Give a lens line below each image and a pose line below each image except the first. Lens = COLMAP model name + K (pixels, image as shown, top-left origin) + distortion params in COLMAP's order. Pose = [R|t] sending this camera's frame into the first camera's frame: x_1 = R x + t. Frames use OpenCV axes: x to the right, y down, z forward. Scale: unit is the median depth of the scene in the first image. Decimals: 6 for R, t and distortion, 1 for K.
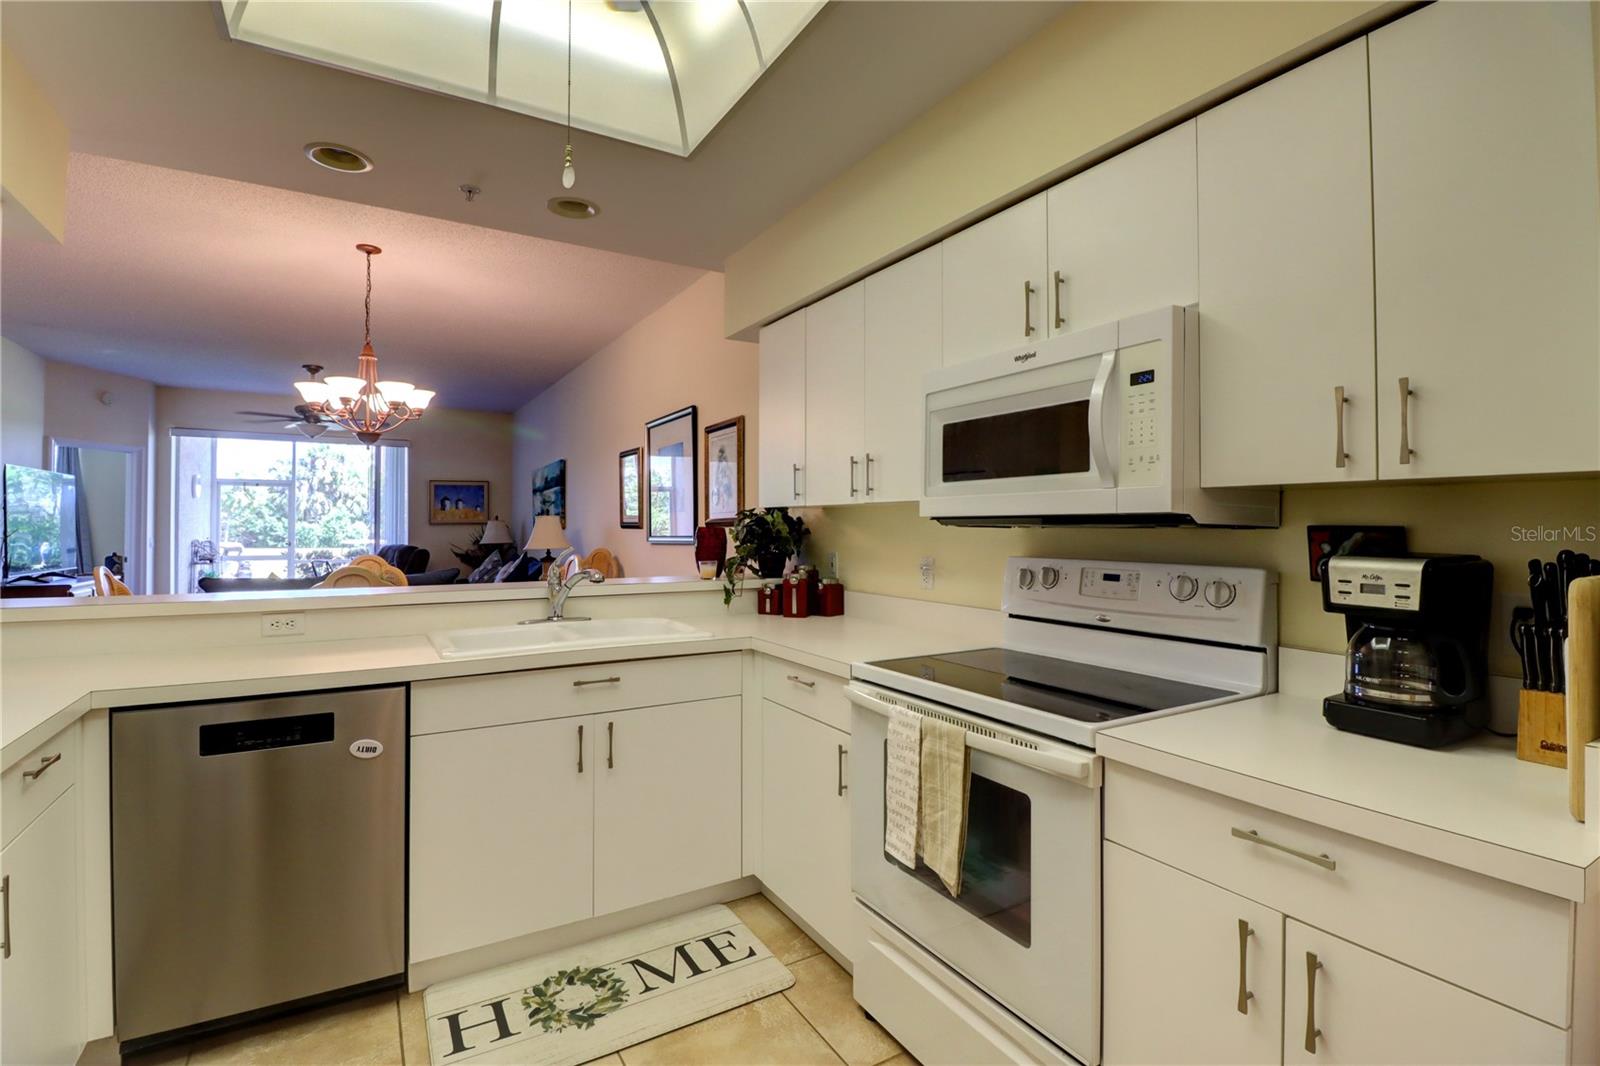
lens RADIAL K [[739.2, 0, 792.8], [0, 739.2, 515.7], [0, 0, 1]] dist [0.002283, -0.015416]
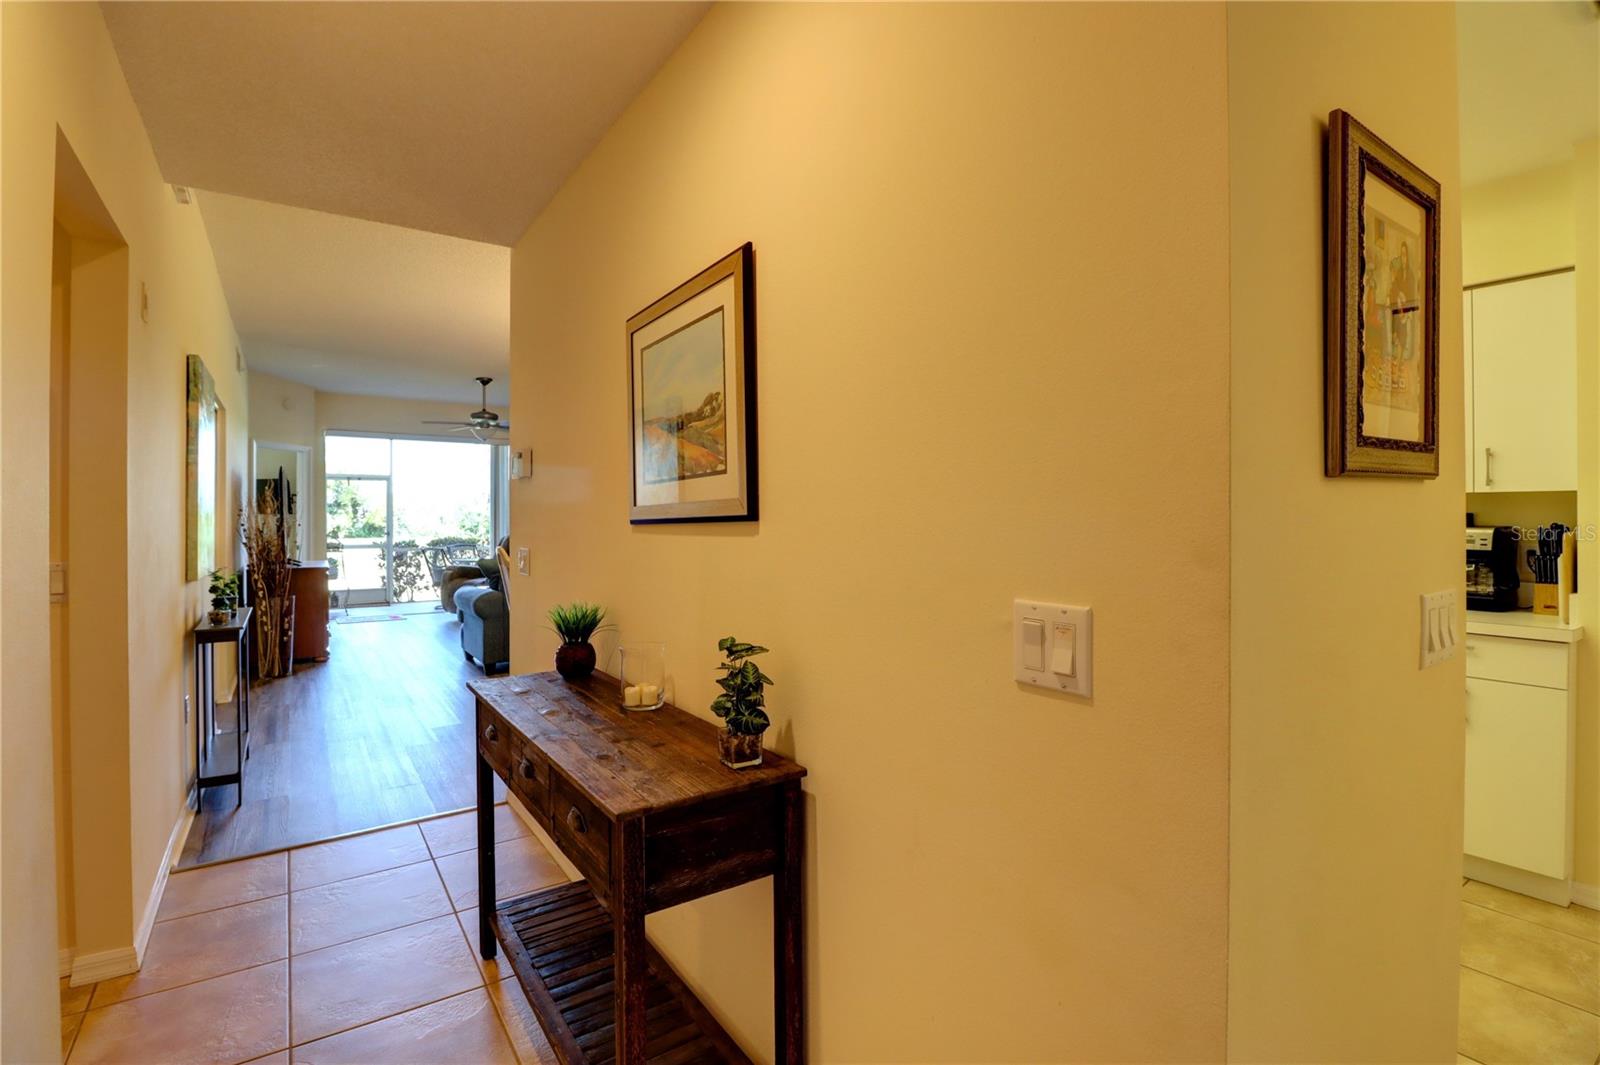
lens RADIAL K [[739.2, 0, 792.8], [0, 739.2, 515.2], [0, 0, 1]] dist [0.002283, -0.015416]
pose [[0.997873, -0.003934, 0.065074, -0.723471], [0.003086, 0.999909, 0.013131, -0.007637], [-0.065120, -0.012903, 0.997794, -0.555200]]
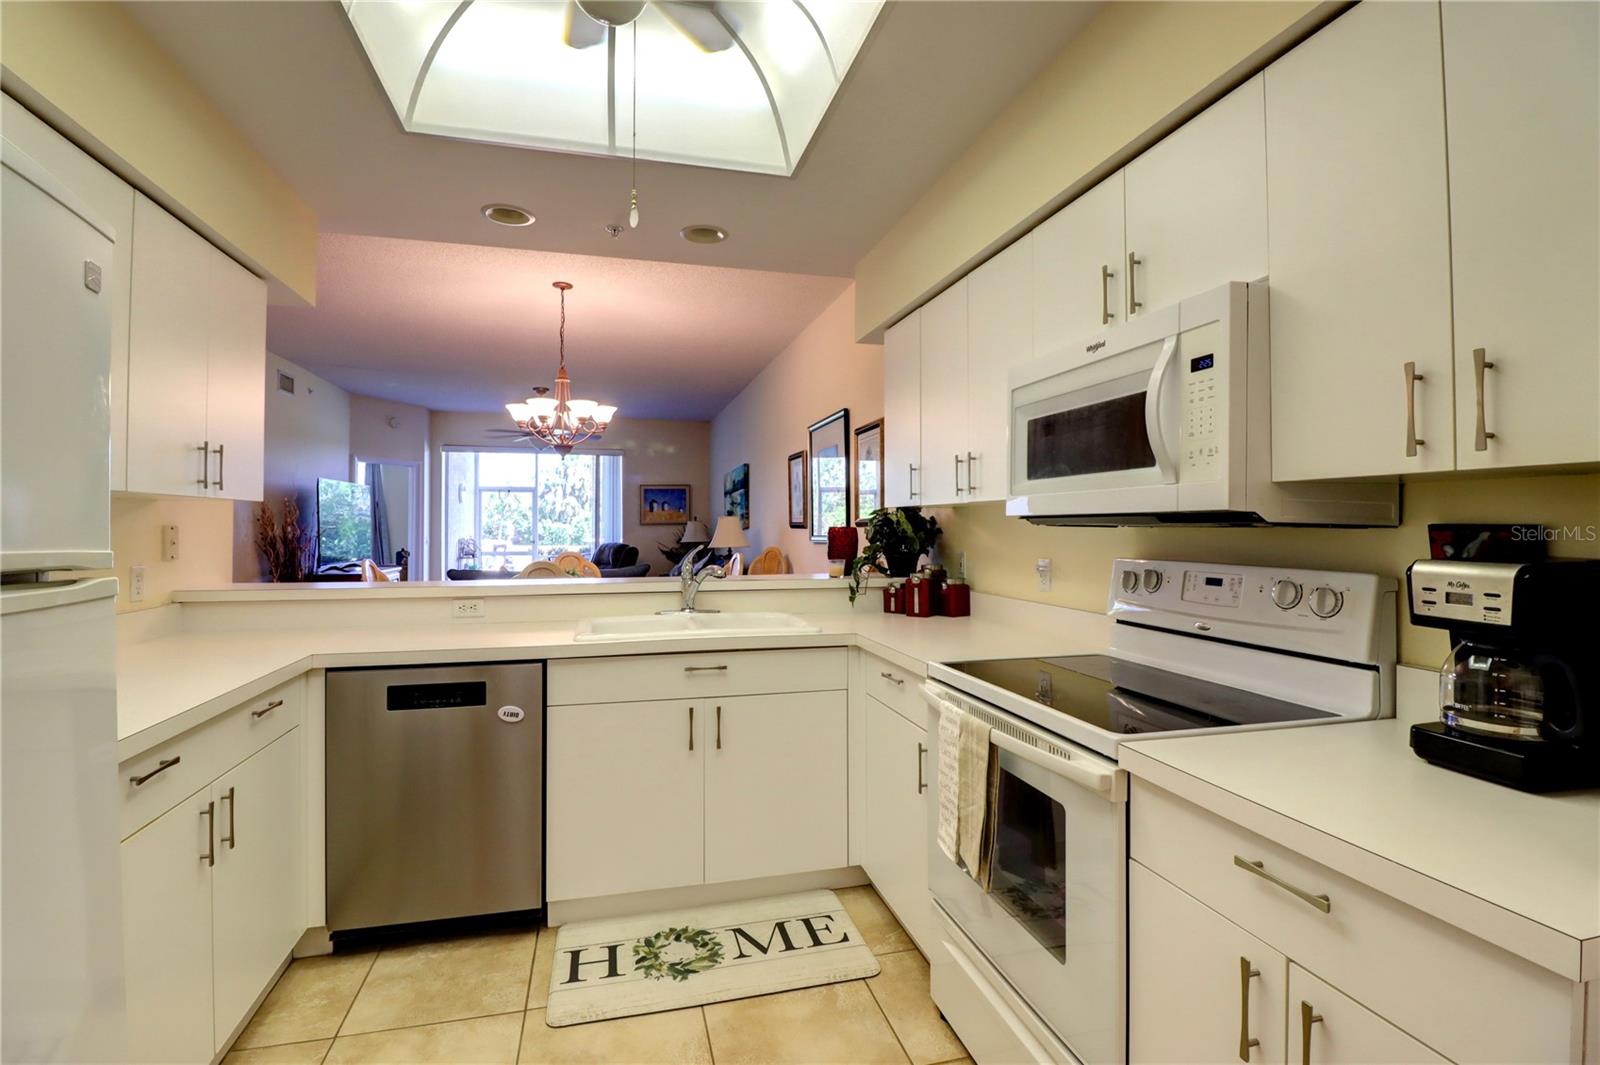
lens RADIAL K [[739.2, 0, 792.8], [0, 739.2, 515.2], [0, 0, 1]] dist [0.002283, -0.015416]
pose [[0.960359, -0.005571, -0.278711, 0.151085], [0.005439, 0.999984, -0.001247, 0.000108], [0.278714, -0.000318, 0.960374, -0.012293]]
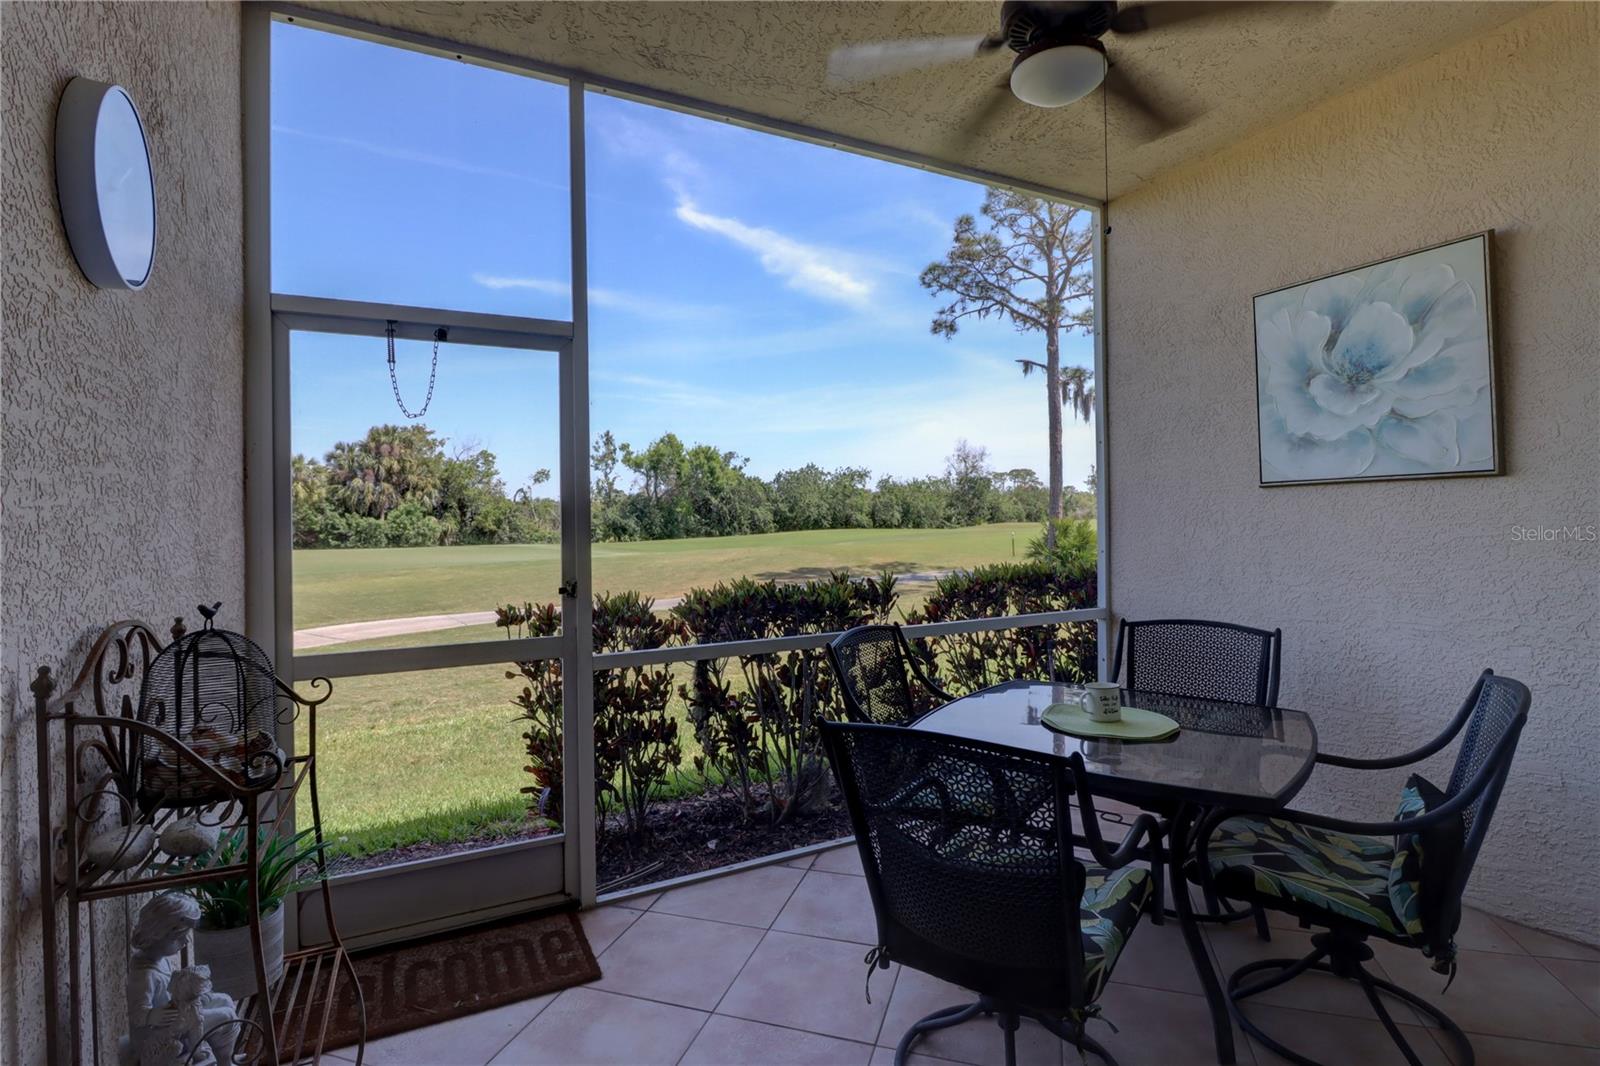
lens RADIAL K [[756.9, 0, 798.5], [0, 756.9, 514.2], [0, 0, 1]] dist [0.000122, -0.015062]
pose [[0.998381, -0.016616, -0.054400, -2.698804], [0.017305, 0.999775, 0.012229, 0.052383], [0.054185, -0.013150, 0.998444, 3.446938]]
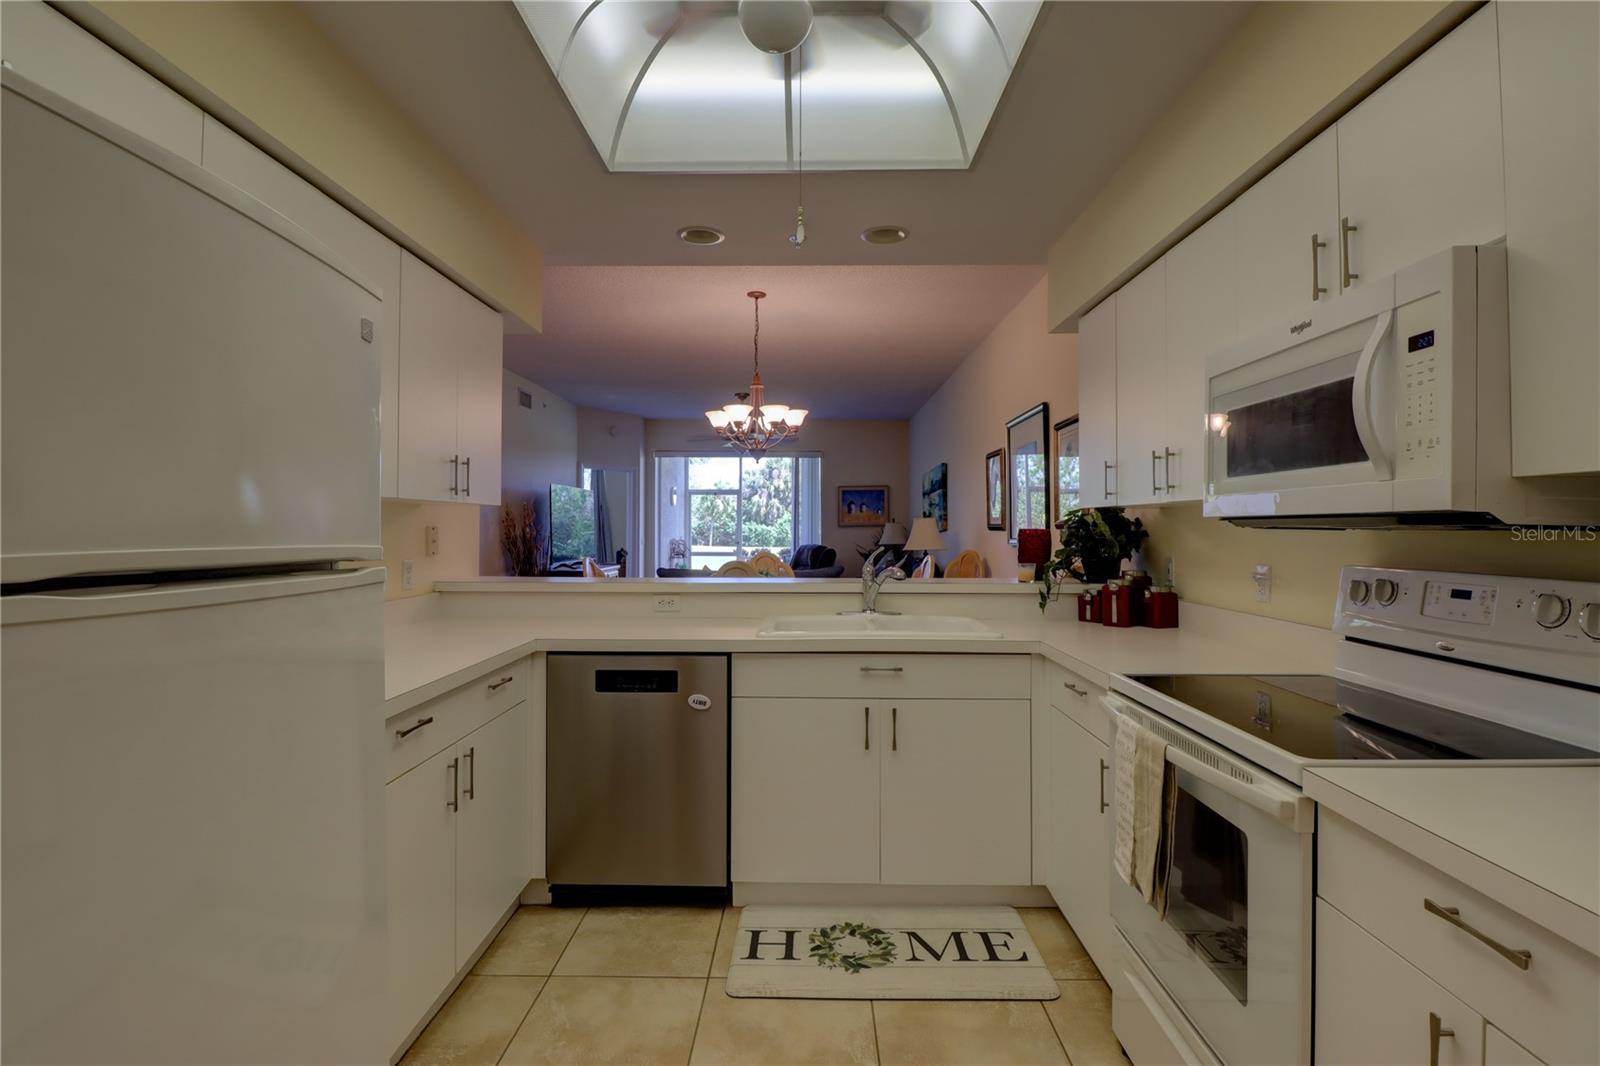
lens RADIAL K [[766.5, 0, 793.6], [0, 766.5, 515.9], [0, 0, 1]] dist [0.002113, -0.014904]
pose [[0.851063, -0.007686, -0.525007, 0.205717], [0.006598, 0.999970, -0.003943, 0.000188], [0.525022, -0.000108, 0.851089, -0.034273]]
